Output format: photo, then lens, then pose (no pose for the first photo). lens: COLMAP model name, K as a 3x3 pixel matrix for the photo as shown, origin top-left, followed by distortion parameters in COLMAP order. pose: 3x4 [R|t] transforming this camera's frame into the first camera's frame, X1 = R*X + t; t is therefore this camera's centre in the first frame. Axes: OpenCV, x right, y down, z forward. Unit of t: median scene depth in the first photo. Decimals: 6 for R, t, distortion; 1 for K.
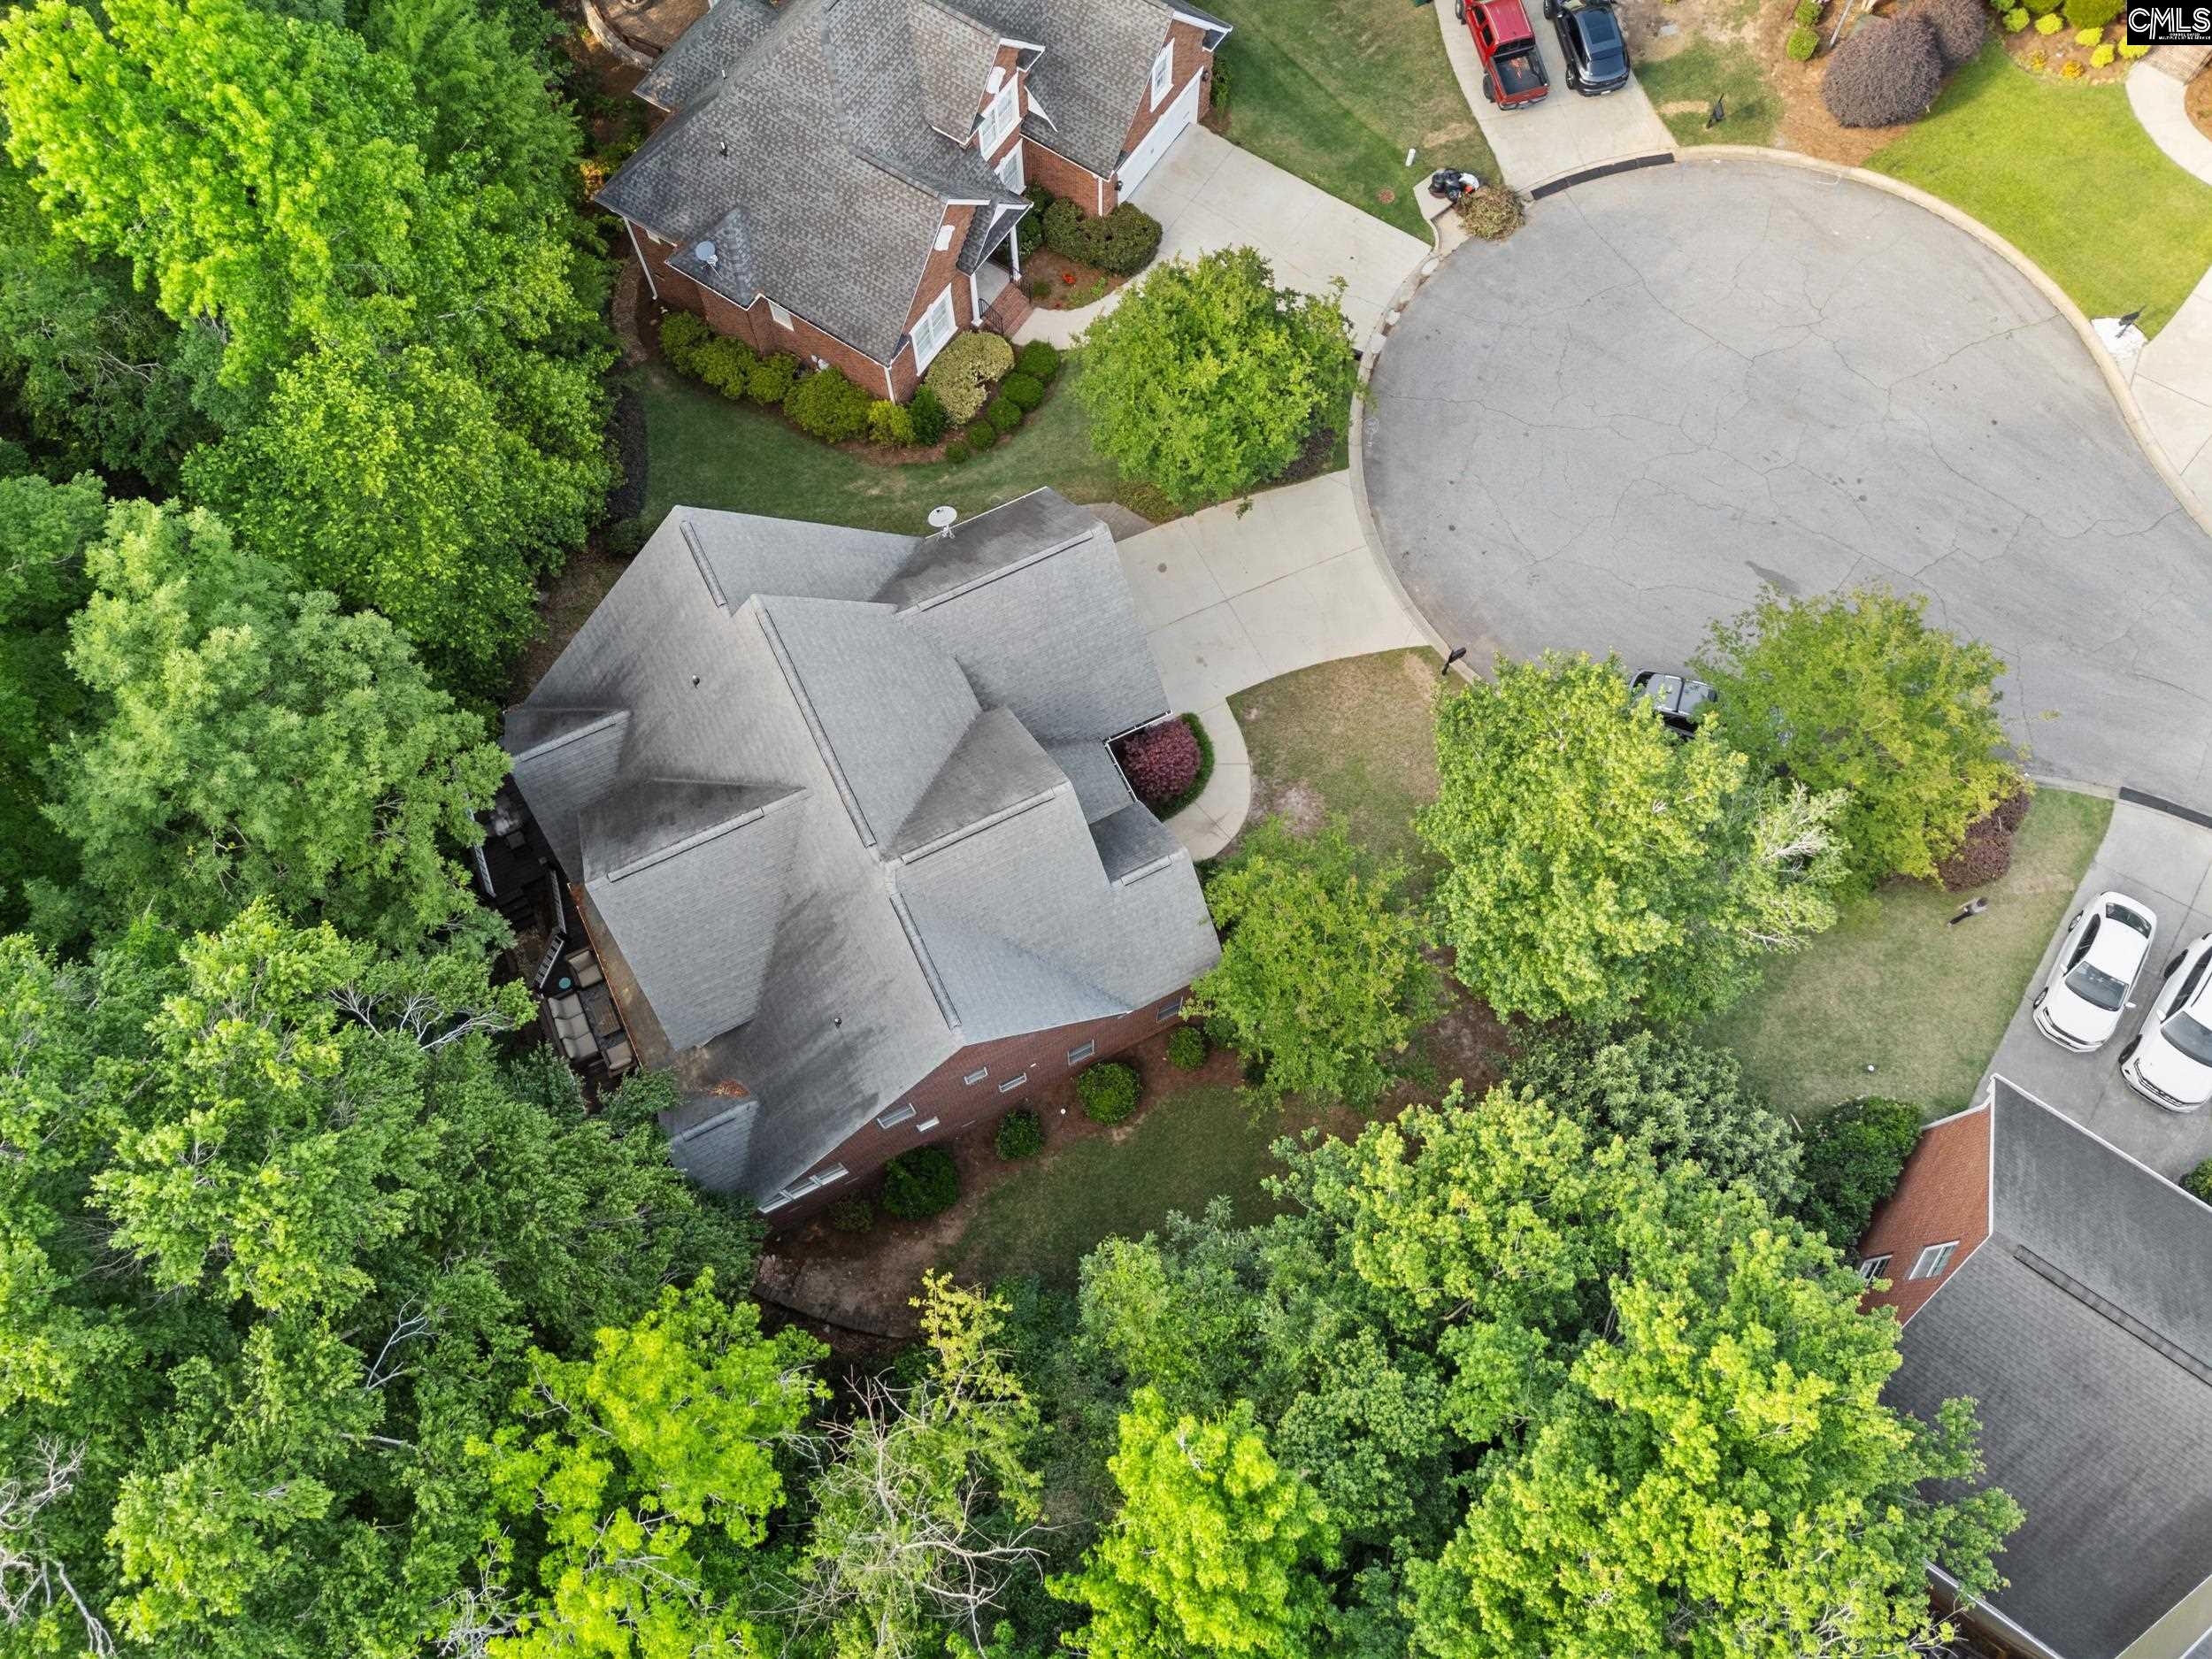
lens RADIAL K [[1623.5, 0, 1094.4], [0, 1623.5, 826.7], [0, 0, 1]] dist [0.108725, -0.111769]
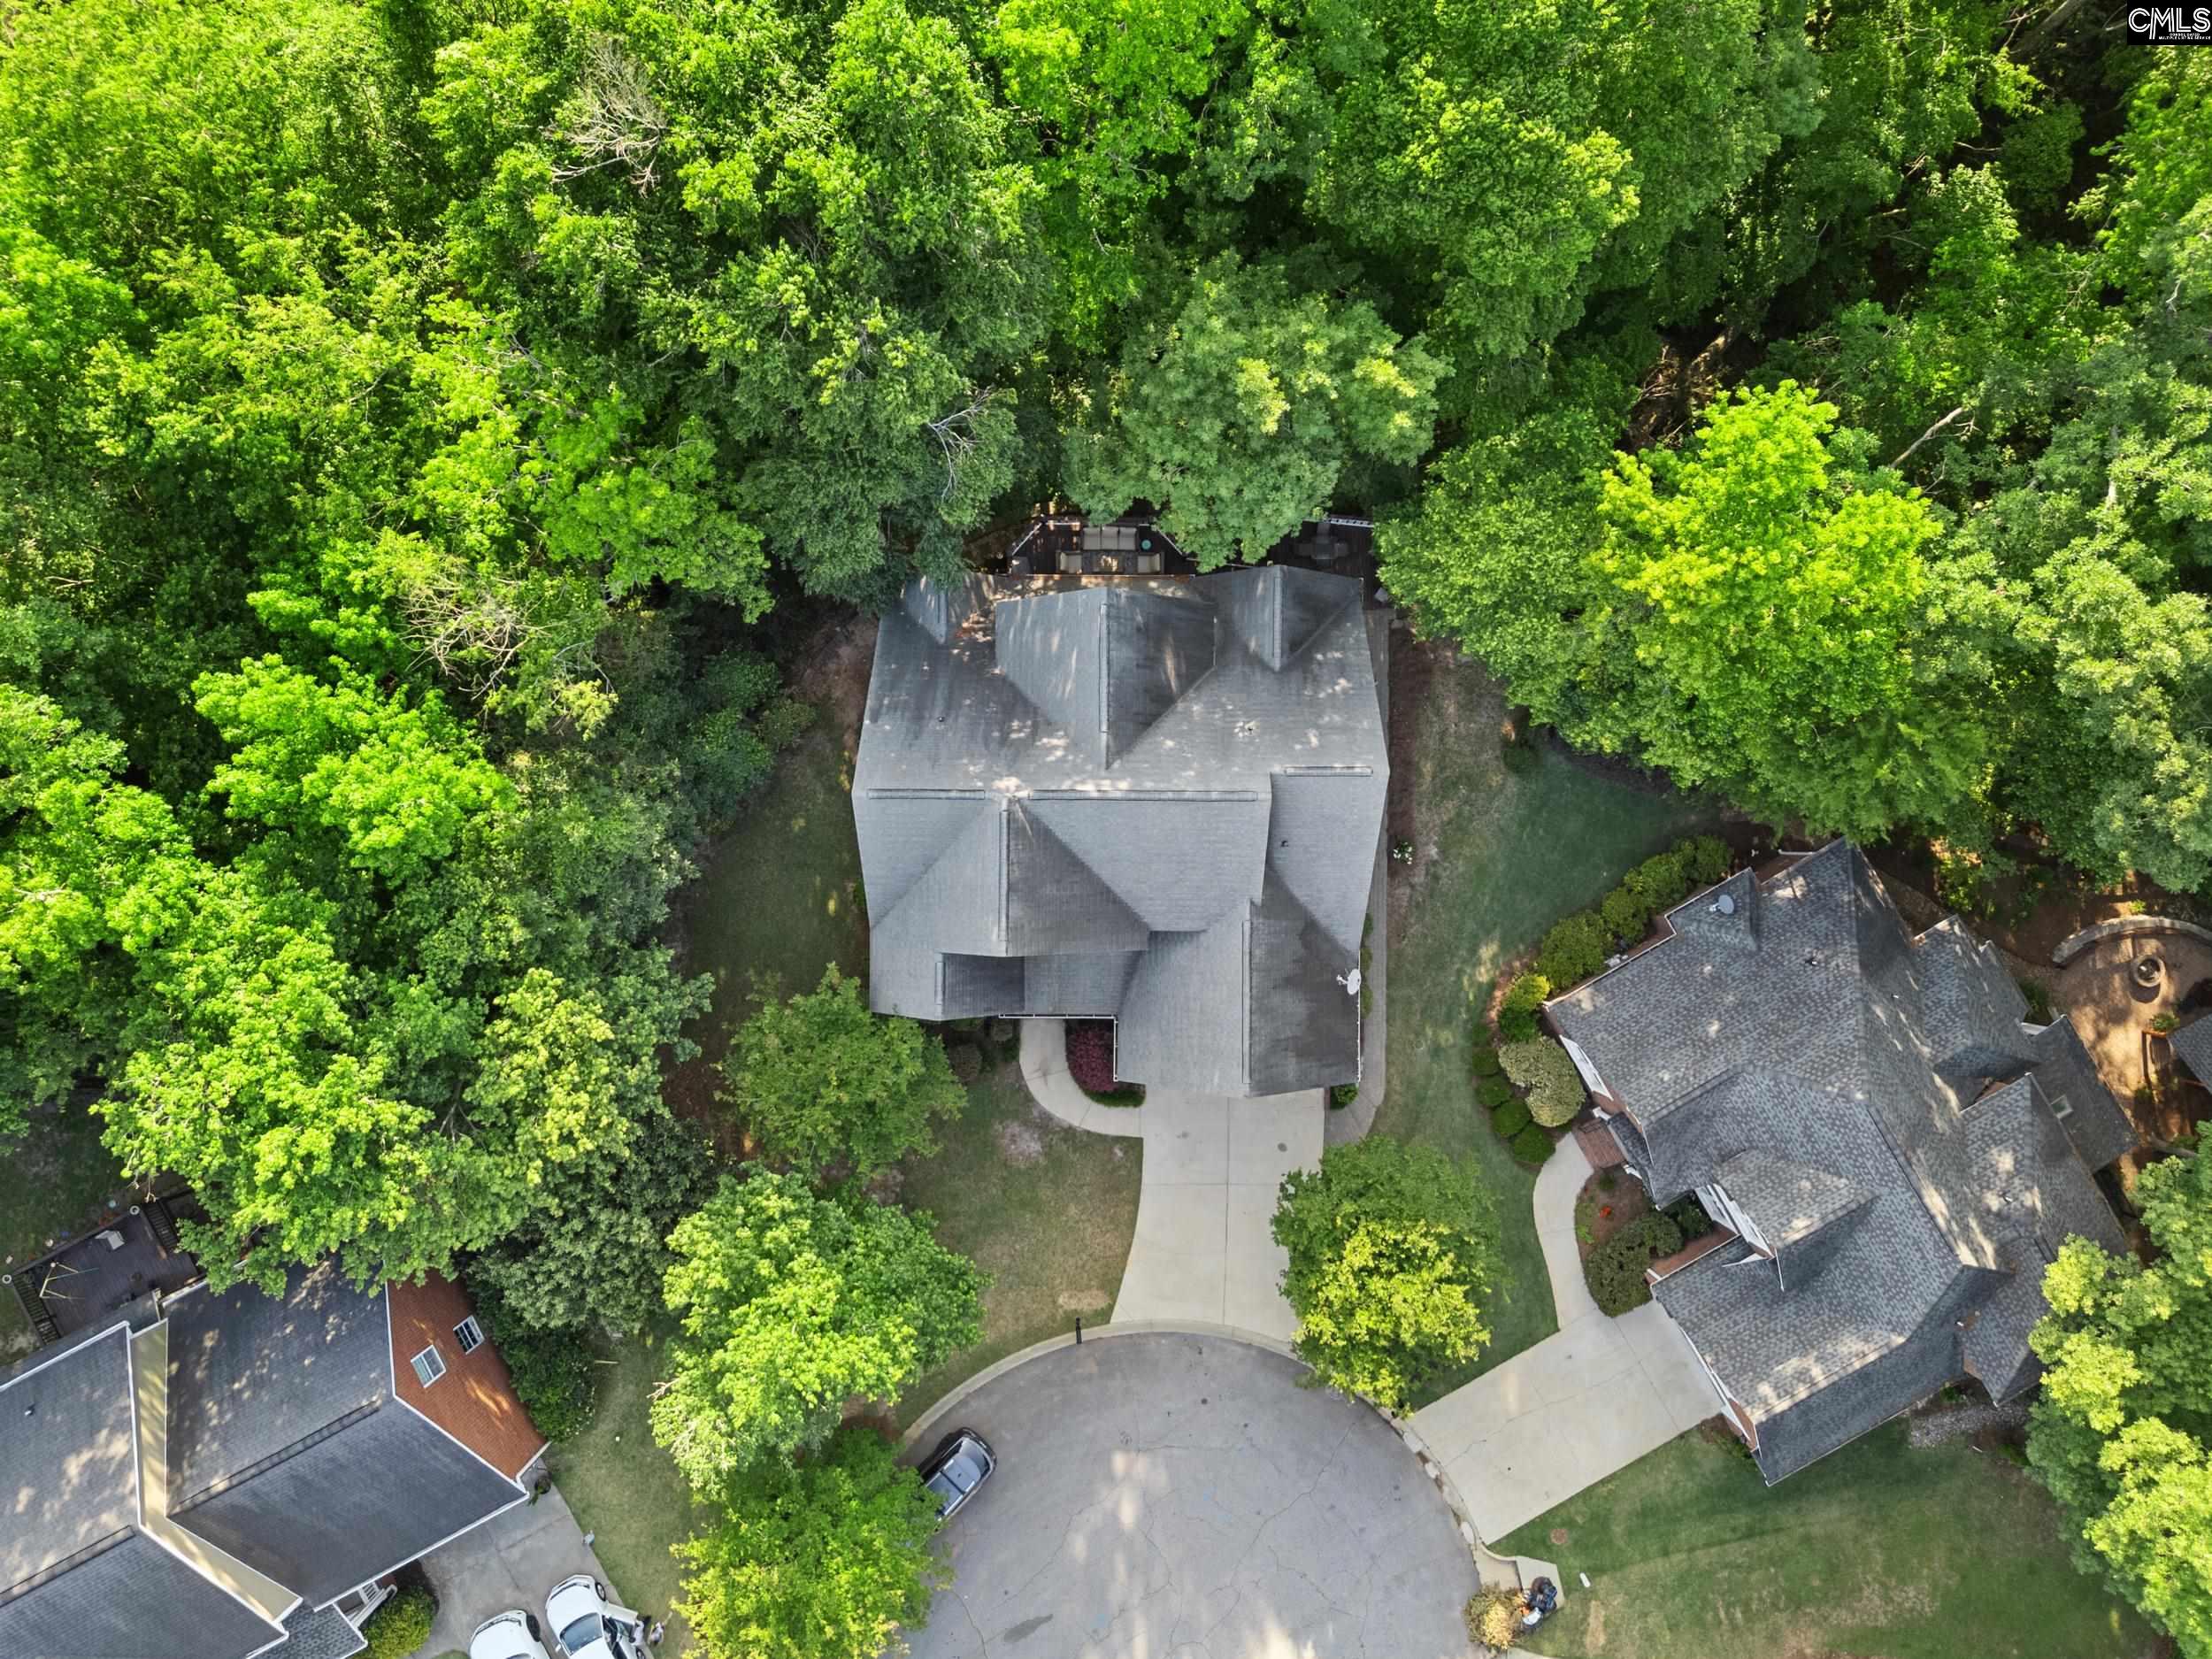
lens RADIAL K [[1623.5, 0, 1094.4], [0, 1623.5, 826.7], [0, 0, 1]] dist [0.108725, -0.111769]
pose [[-0.440423, 0.897784, -0.003432, -0.109163], [-0.841209, -0.411327, 0.350968, -0.400727], [0.313682, 0.157462, 0.936381, -0.148921]]
